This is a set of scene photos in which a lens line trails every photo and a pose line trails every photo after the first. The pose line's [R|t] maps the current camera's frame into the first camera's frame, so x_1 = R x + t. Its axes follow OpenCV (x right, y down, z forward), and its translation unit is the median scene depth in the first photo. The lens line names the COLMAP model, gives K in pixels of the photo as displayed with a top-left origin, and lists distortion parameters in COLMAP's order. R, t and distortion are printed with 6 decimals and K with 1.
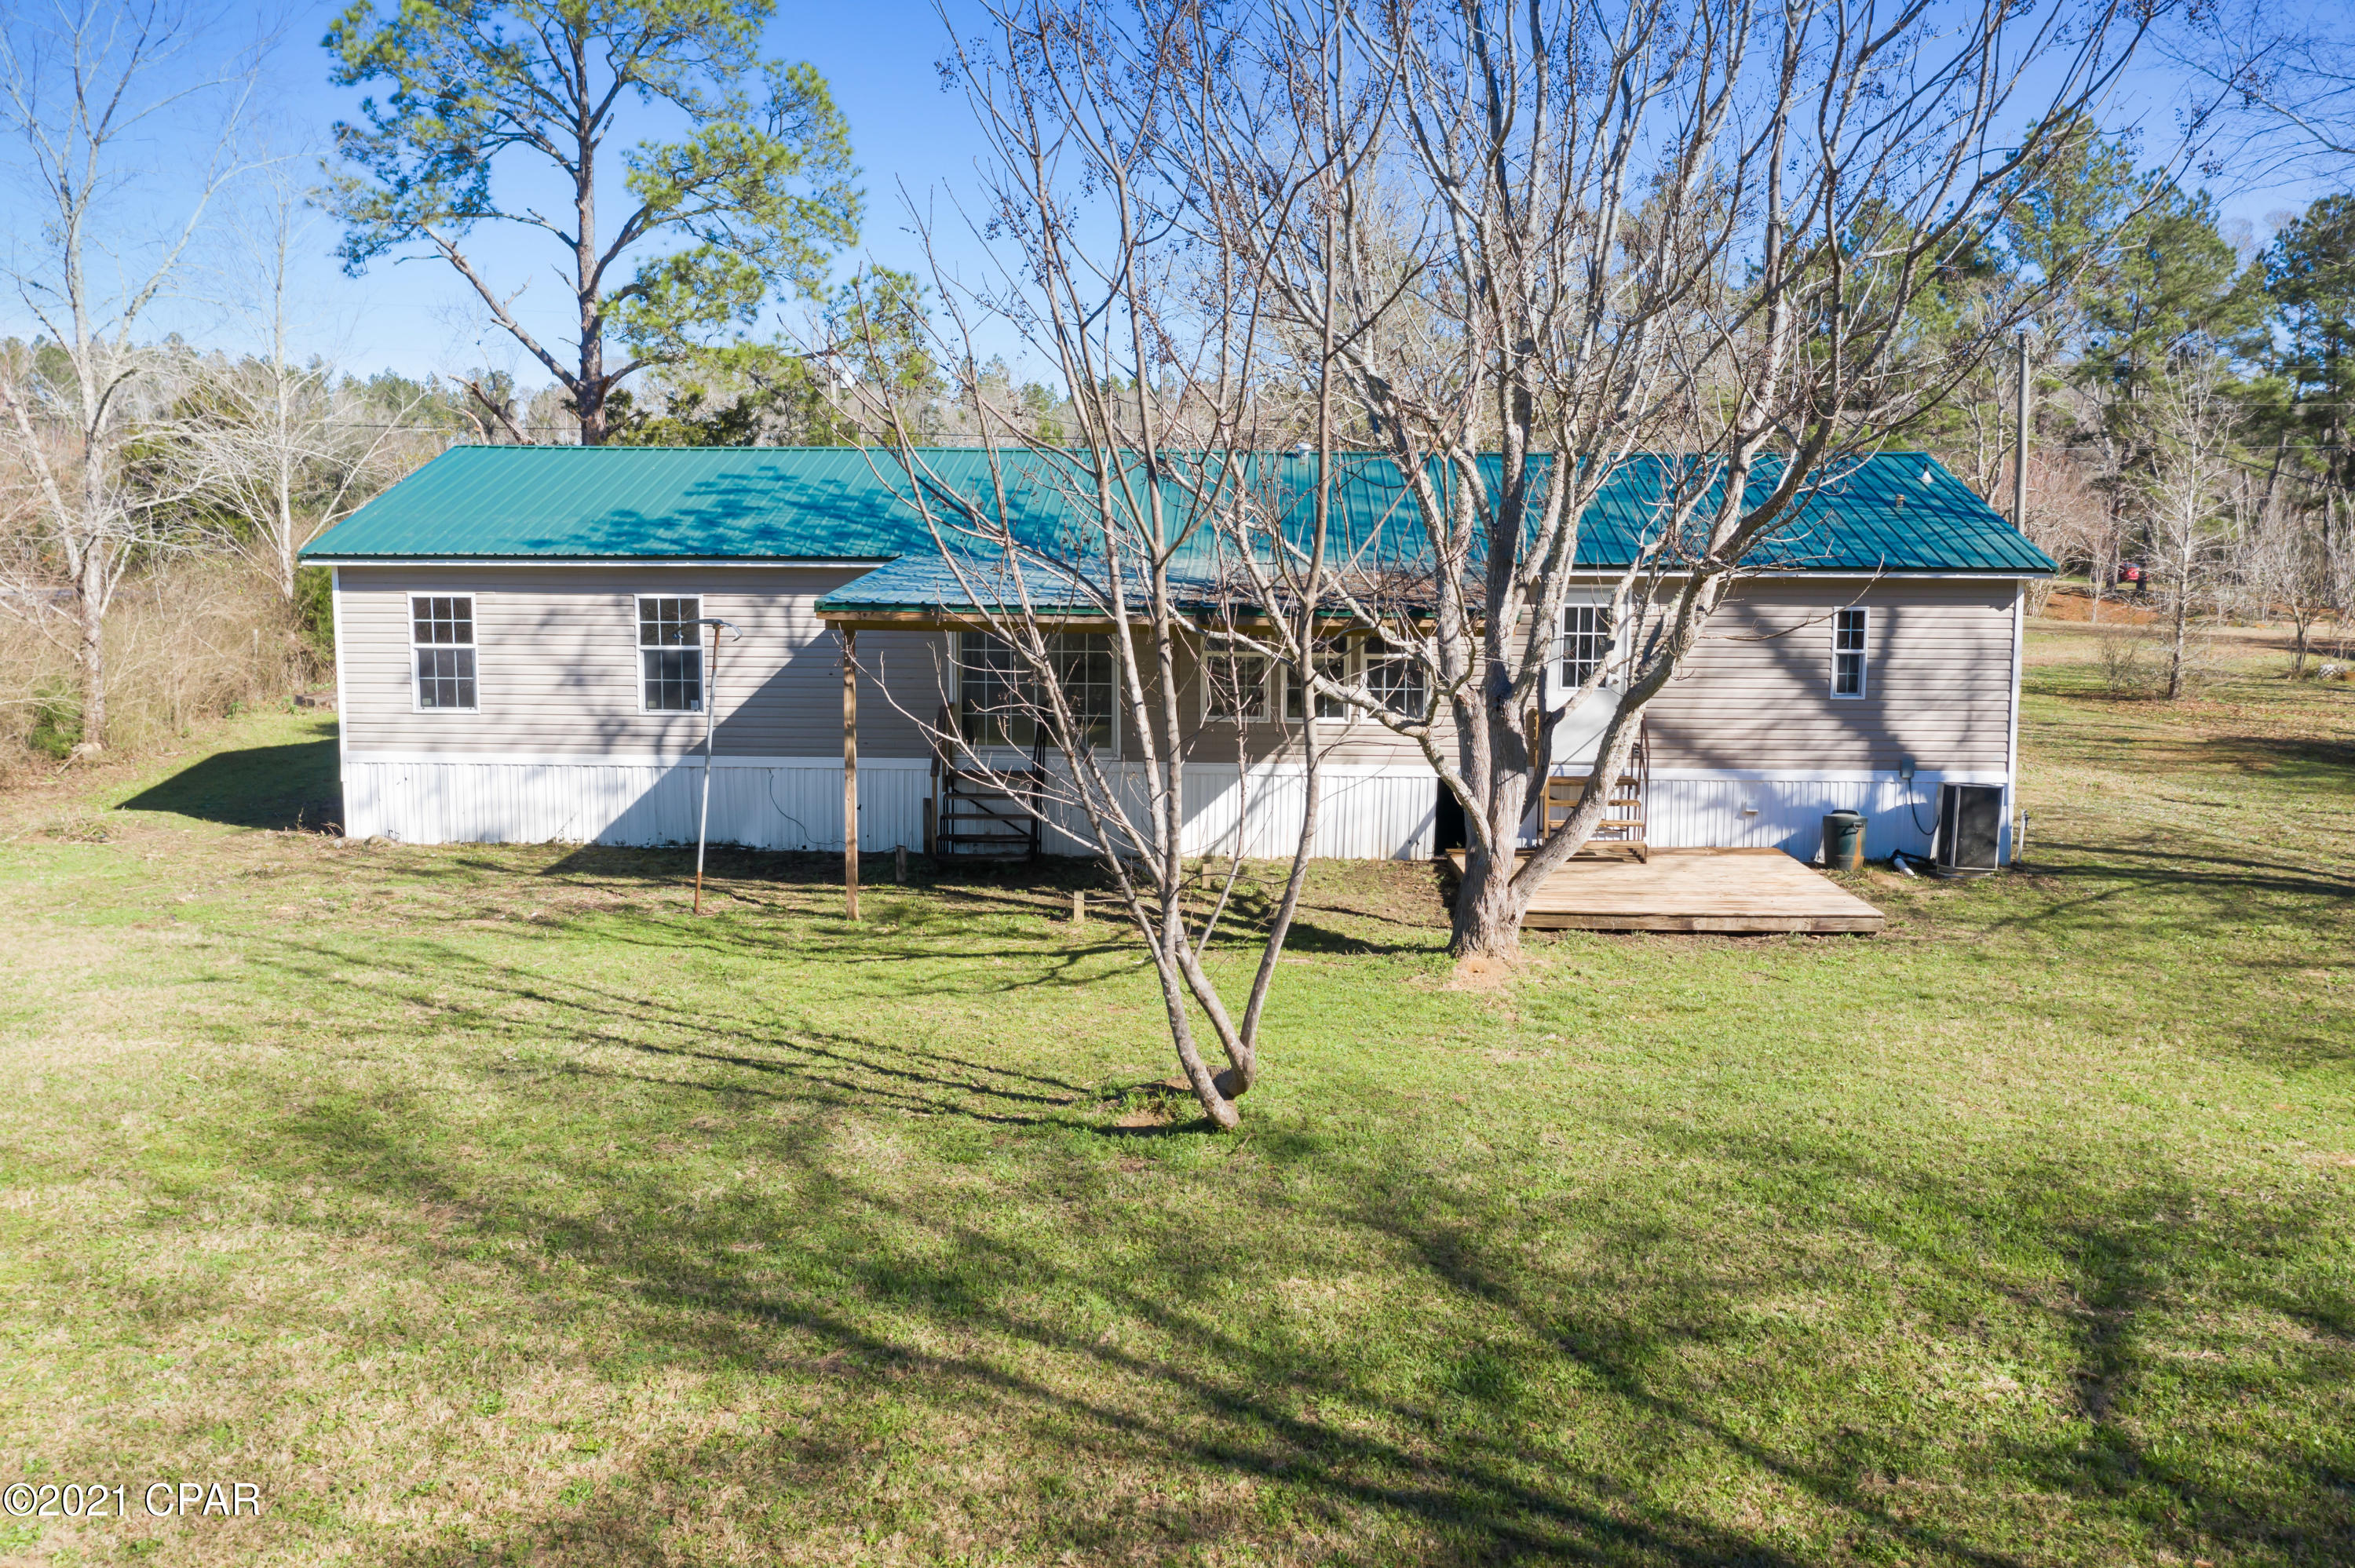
lens RADIAL K [[1822.2, 0, 1177.5], [0, 1822.2, 784.0], [0, 0, 1]] dist [-0.004102, -0.005100]
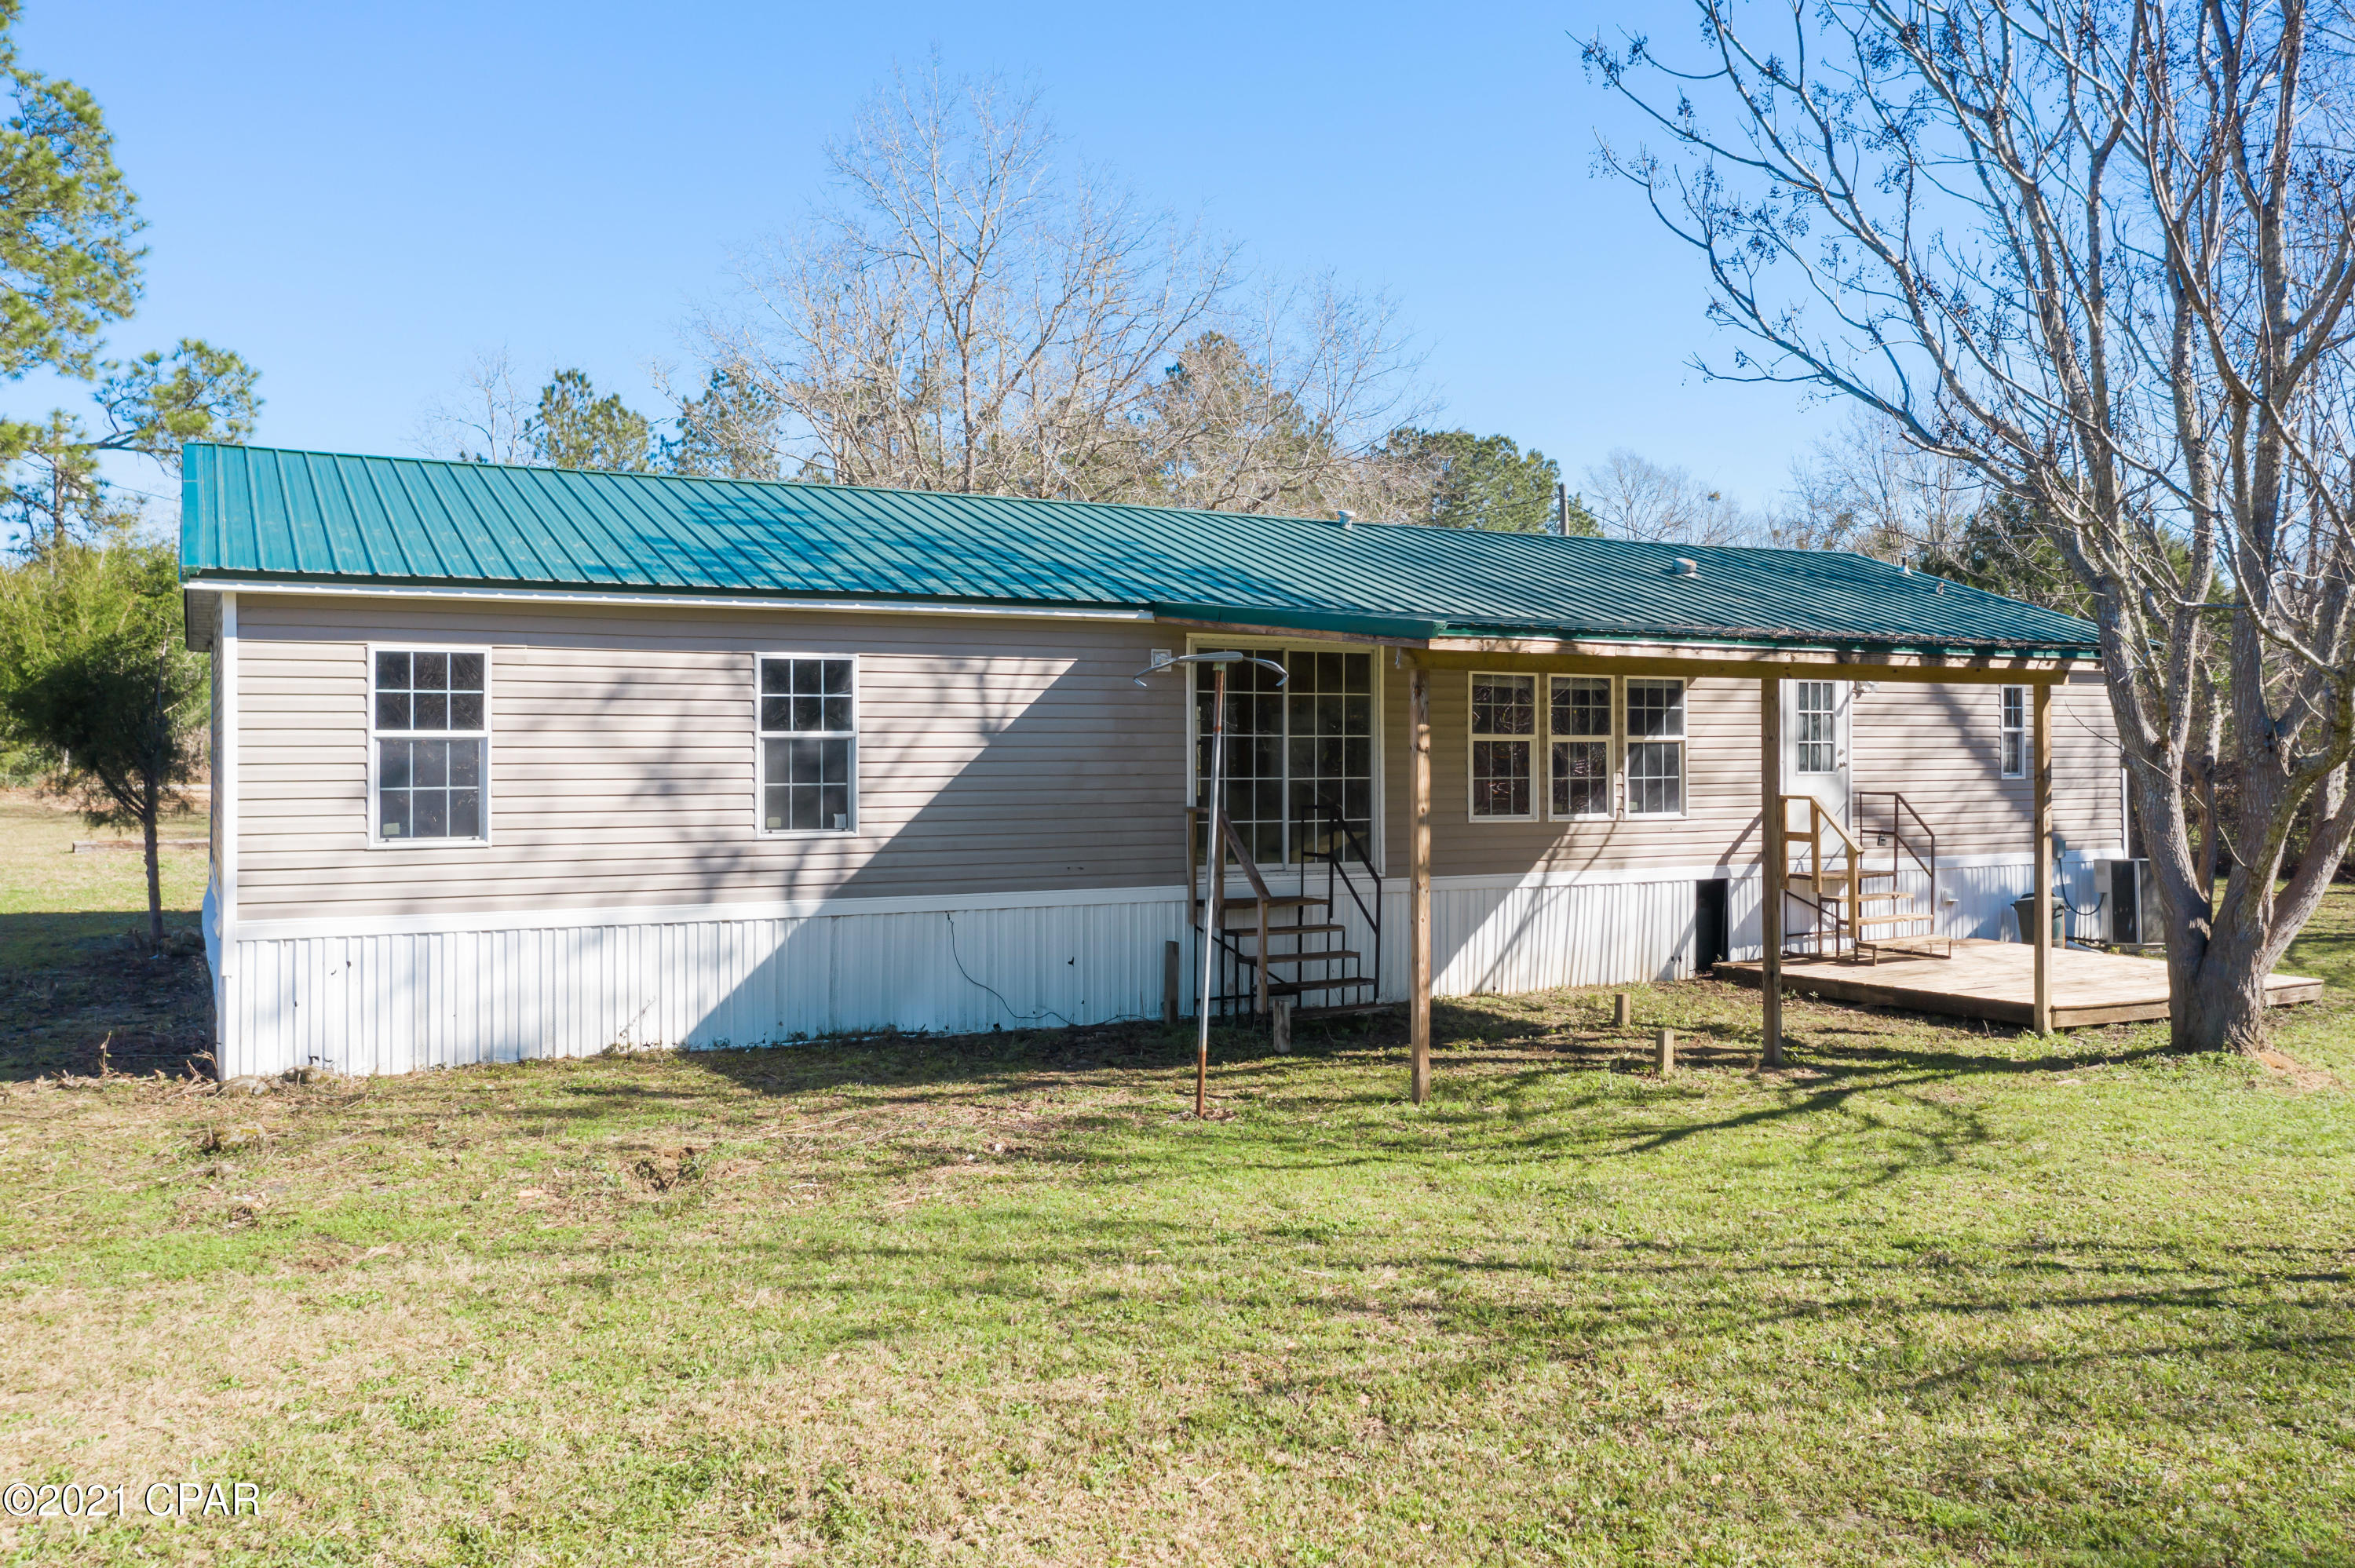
lens RADIAL K [[1822.2, 0, 1177.5], [0, 1822.2, 784.0], [0, 0, 1]] dist [-0.004102, -0.005100]
pose [[0.873824, -0.018217, 0.485901, -0.480235], [0.069892, 0.993626, -0.088440, 0.009933], [-0.481193, 0.111241, 0.869528, 0.368786]]
